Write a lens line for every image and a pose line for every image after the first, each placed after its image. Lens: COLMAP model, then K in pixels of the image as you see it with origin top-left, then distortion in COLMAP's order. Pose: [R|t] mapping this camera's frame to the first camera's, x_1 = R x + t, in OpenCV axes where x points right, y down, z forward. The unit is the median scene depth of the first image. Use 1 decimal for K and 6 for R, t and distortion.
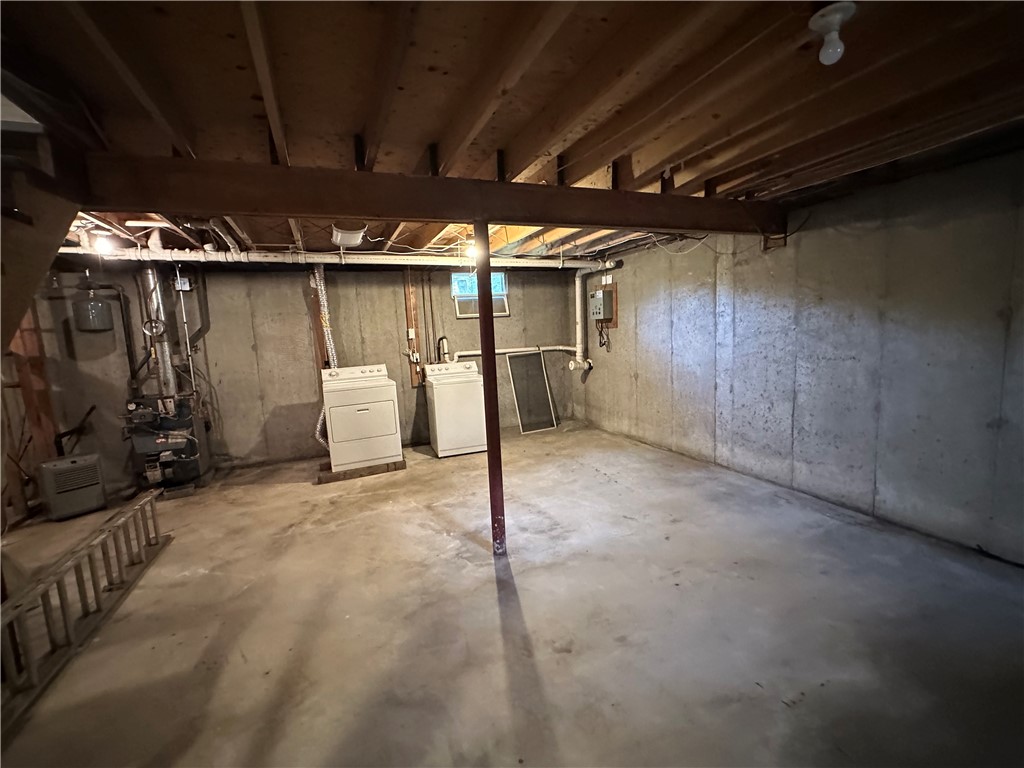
lens RADIAL K [[444.2, 0, 512.7], [0, 444.2, 383.4], [0, 0, 1]] dist [-0.010259, 0.001253]
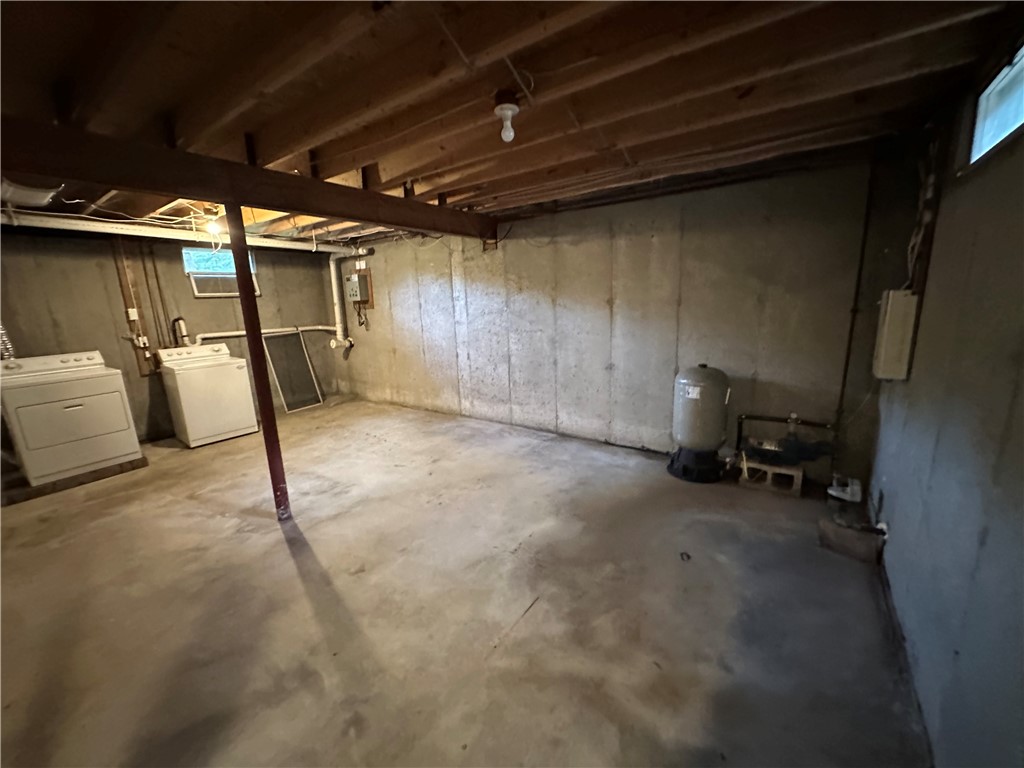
lens RADIAL K [[408.3, 0, 511.4], [0, 408.3, 384.9], [0, 0, 1]] dist [-0.004322, 0.000953]
pose [[0.847034, -0.091768, 0.523557, -0.045104], [0.059587, 0.995169, 0.078029, 0.011463], [-0.528188, -0.034896, 0.848410, -0.111802]]
